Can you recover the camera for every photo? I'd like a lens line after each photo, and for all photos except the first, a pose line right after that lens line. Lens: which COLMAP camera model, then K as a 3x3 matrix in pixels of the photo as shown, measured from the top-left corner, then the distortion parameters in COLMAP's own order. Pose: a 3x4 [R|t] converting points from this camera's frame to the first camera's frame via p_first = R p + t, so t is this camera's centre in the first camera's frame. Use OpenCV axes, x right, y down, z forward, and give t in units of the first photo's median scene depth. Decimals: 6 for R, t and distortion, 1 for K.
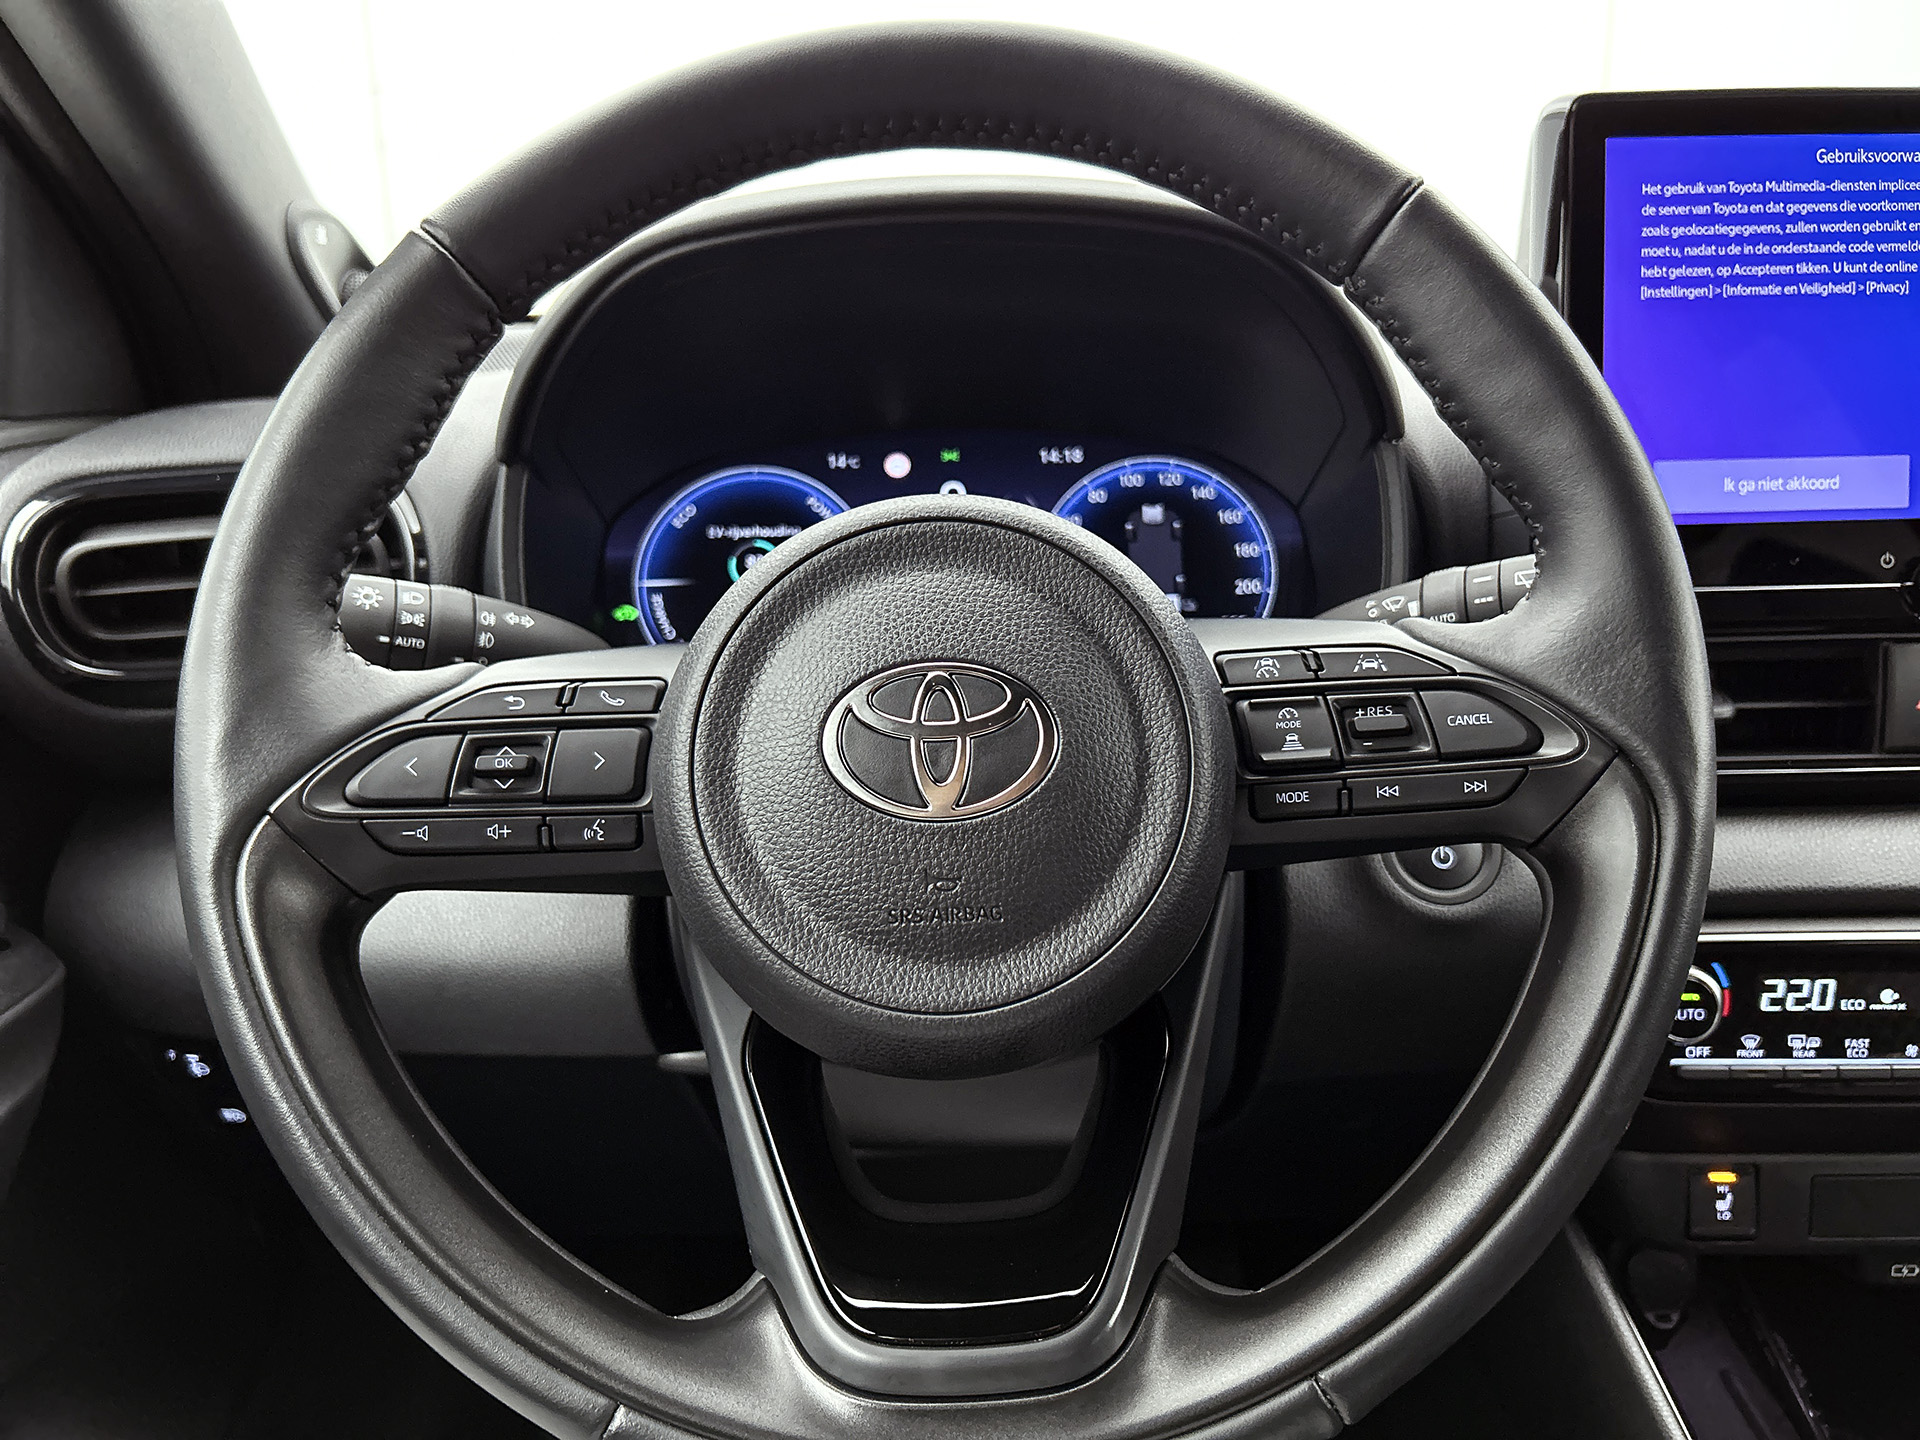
lens RADIAL K [[1496.1, 0, 952.4], [0, 1496.1, 715.6], [0, 0, 1]] dist [0.050480, -0.067967]
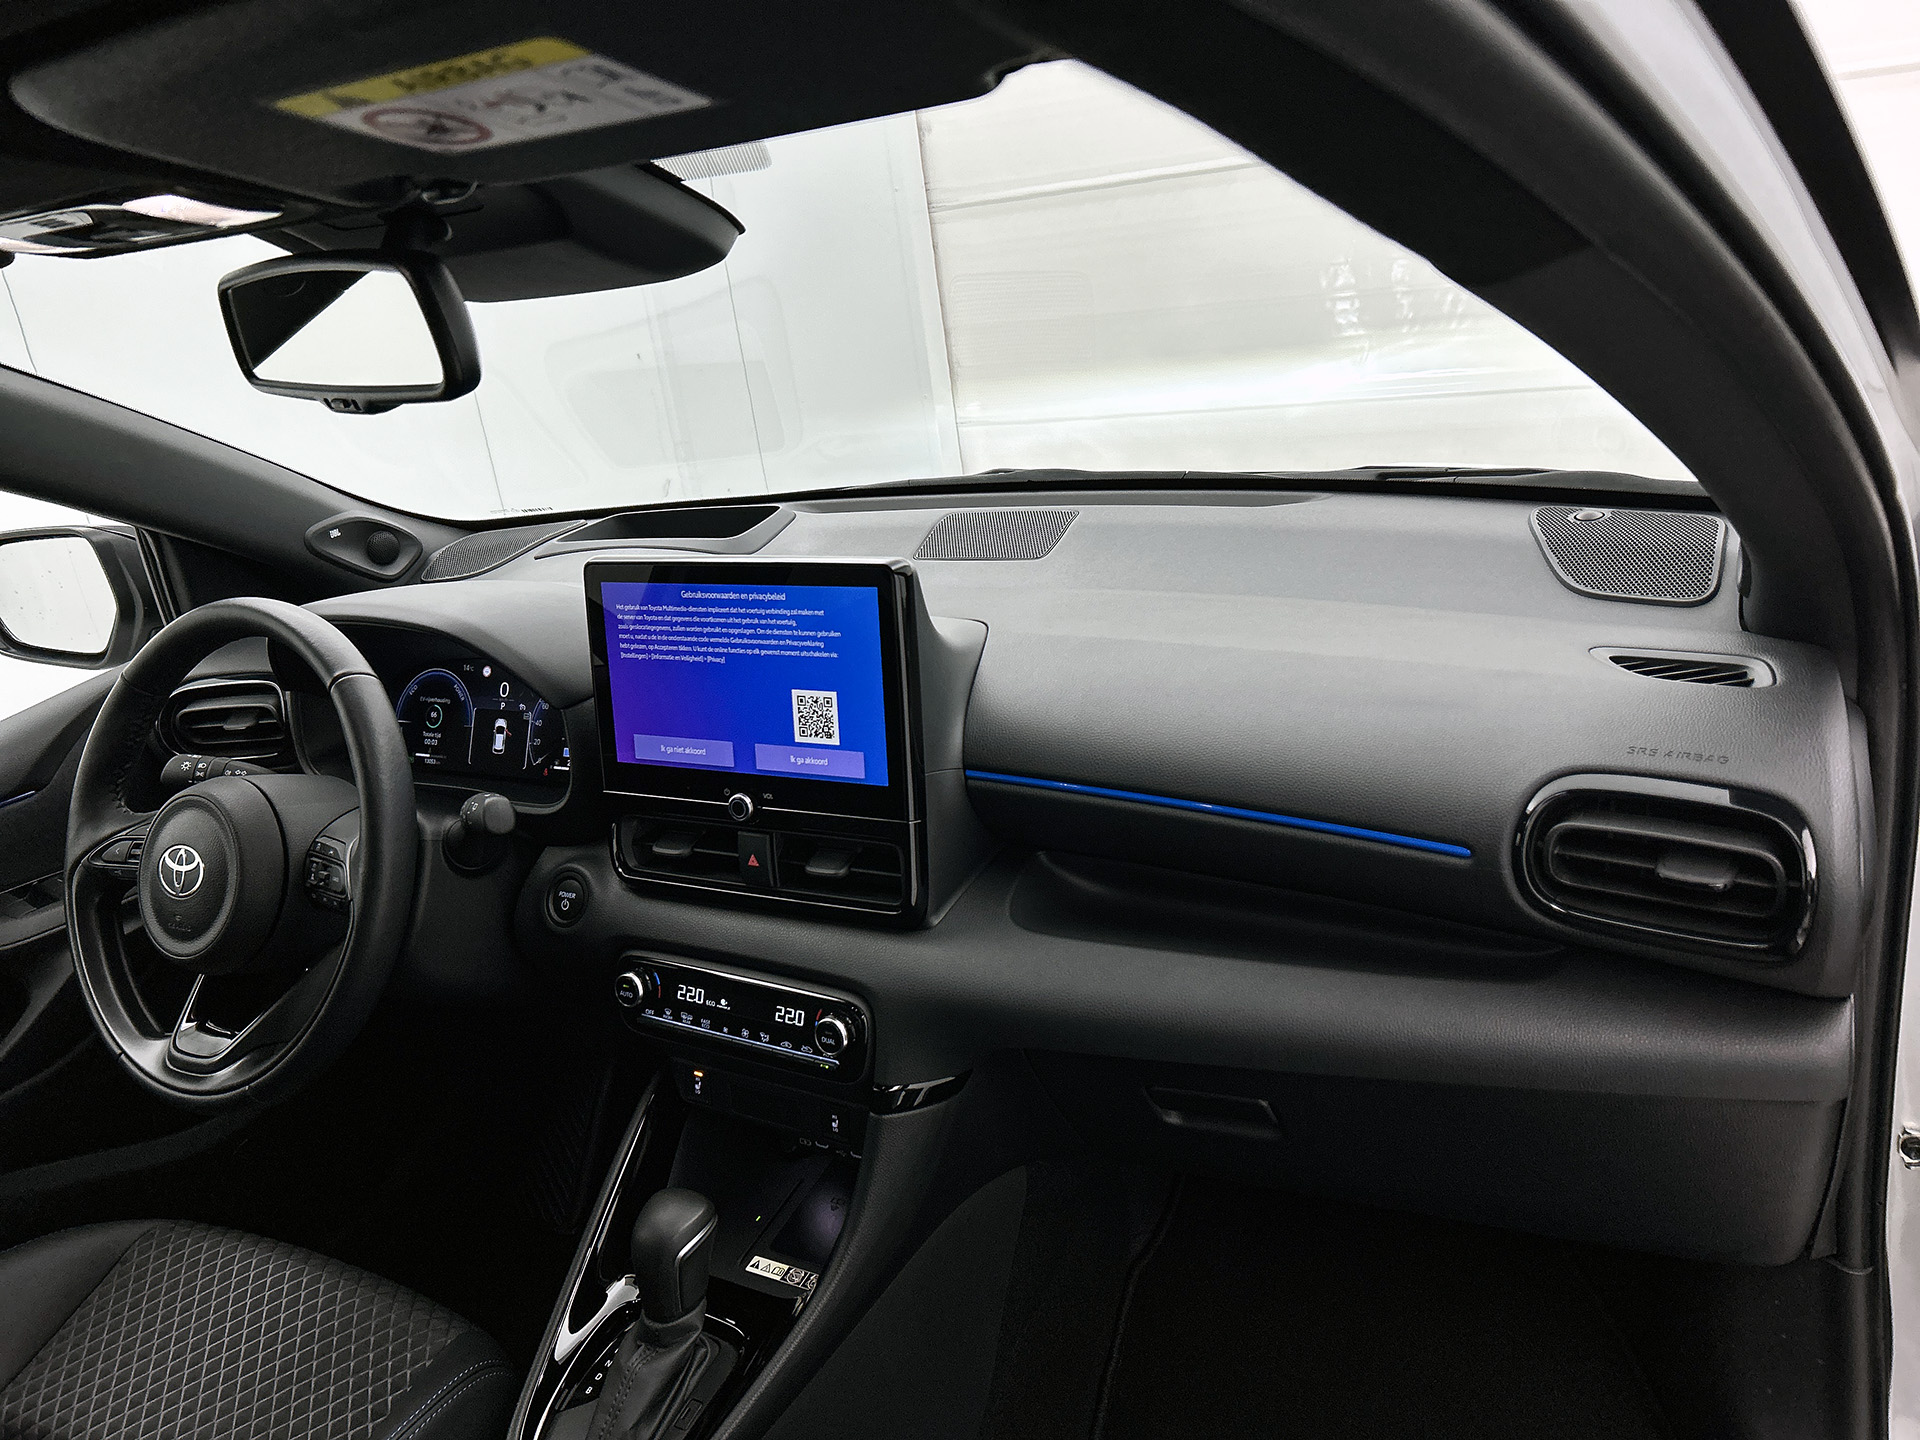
lens RADIAL K [[1496.1, 0, 944.4], [0, 1496.1, 686.5], [0, 0, 1]] dist [0.050480, -0.067967]
pose [[0.861173, 0.070114, -0.503454, 1.891218], [-0.007977, 0.992183, 0.124533, -0.499900], [0.508250, -0.103229, 0.855001, -0.549954]]
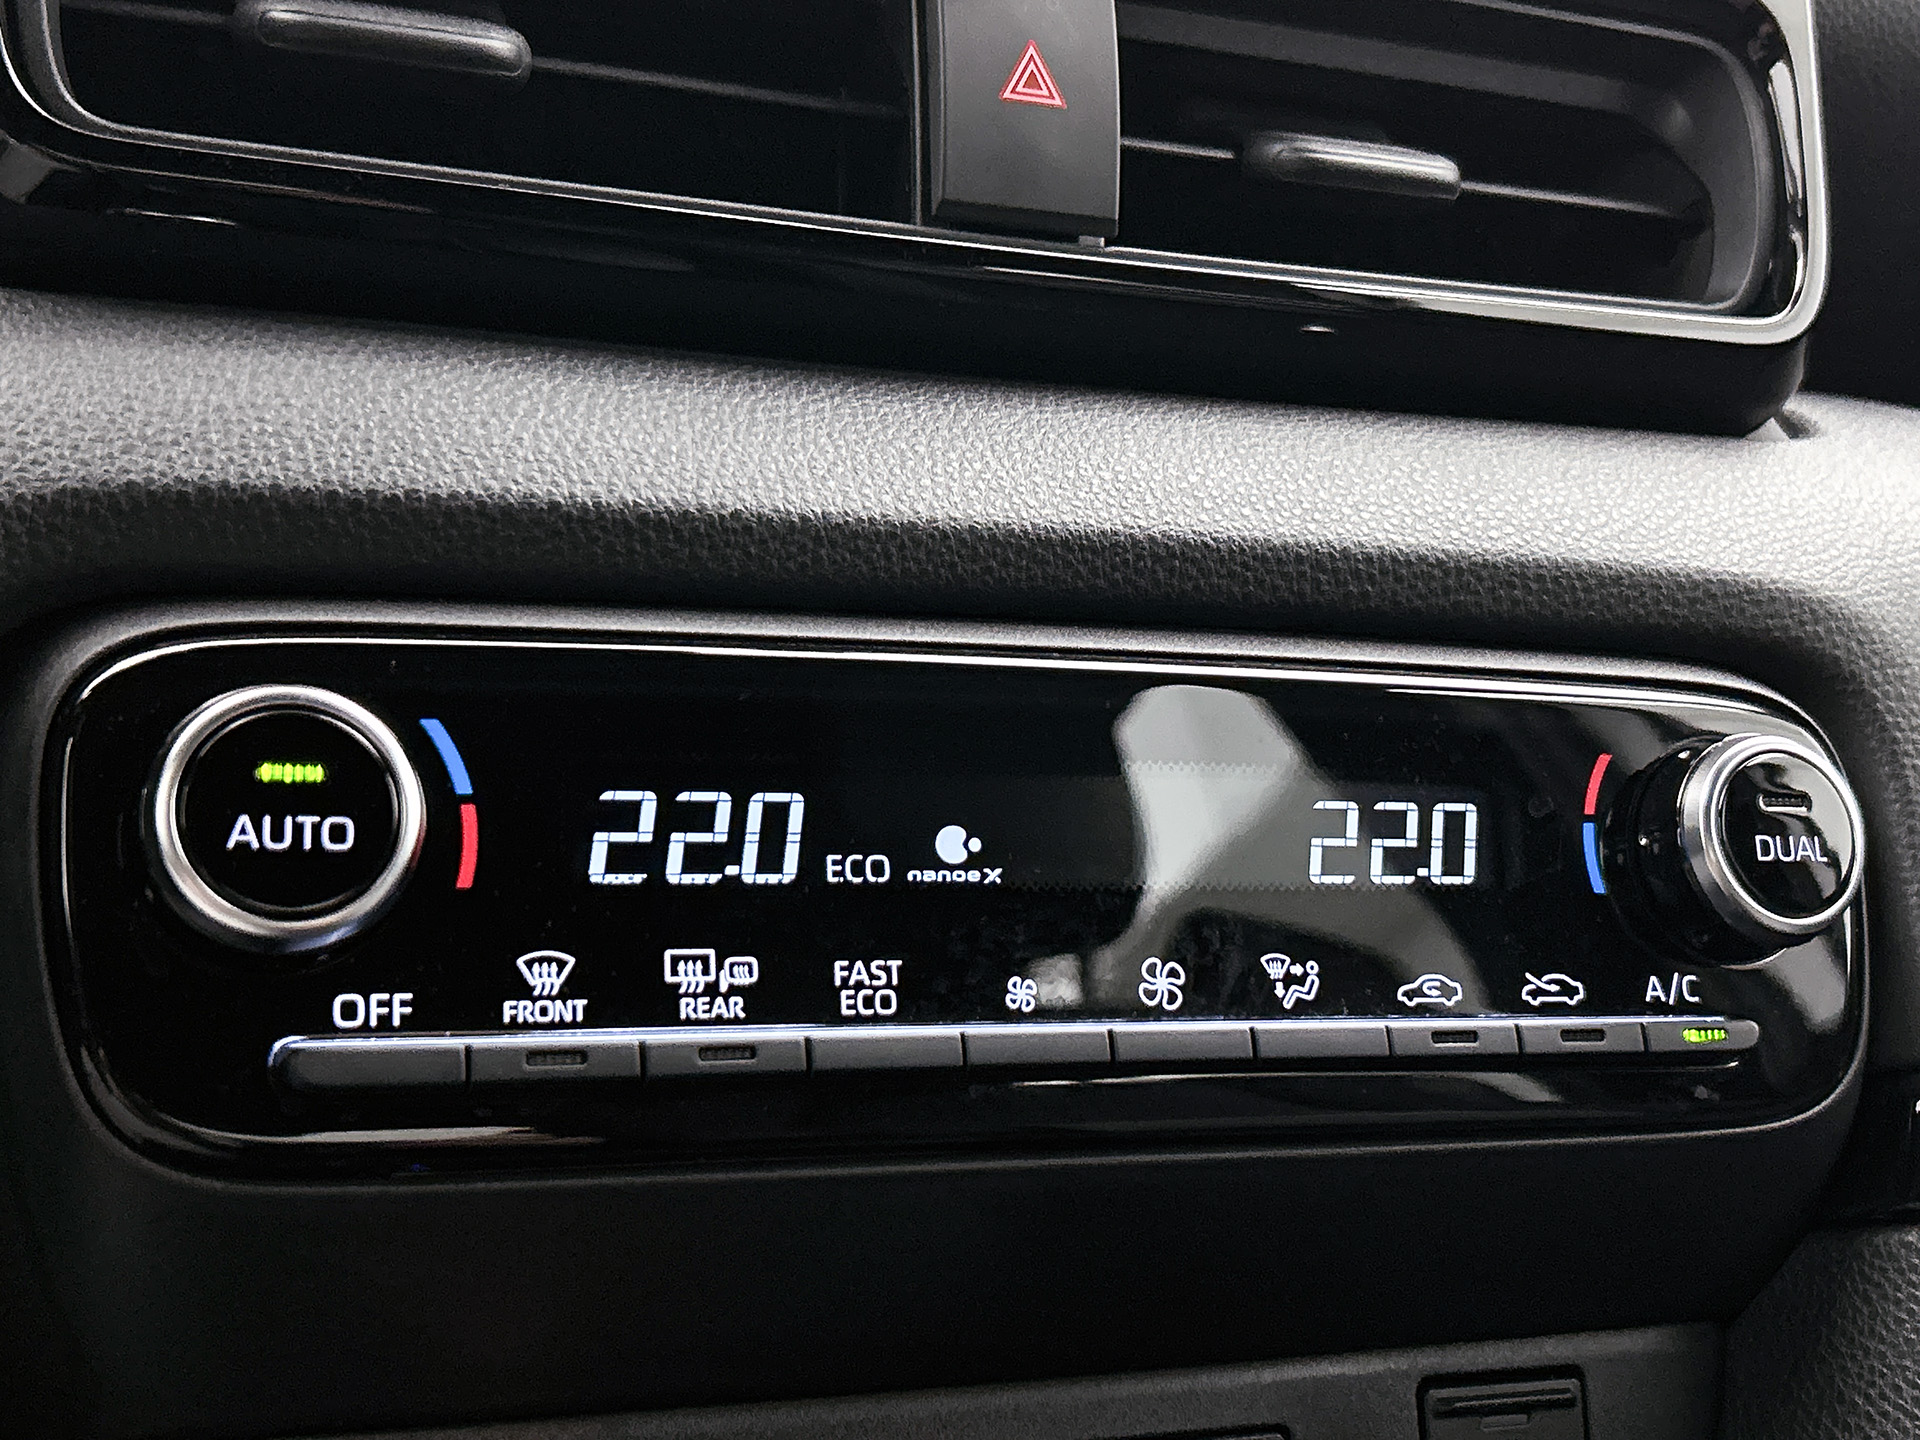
lens RADIAL K [[2556.4, 0, 968.2], [0, 2556.4, 713.6], [0, 0, 1]] dist [0.122061, 0.000000]
pose [[0.914521, 0.043121, 0.402234, 0.397176], [0.047329, 0.976070, -0.212245, 0.280670], [-0.401760, 0.213139, 0.890595, 0.492844]]
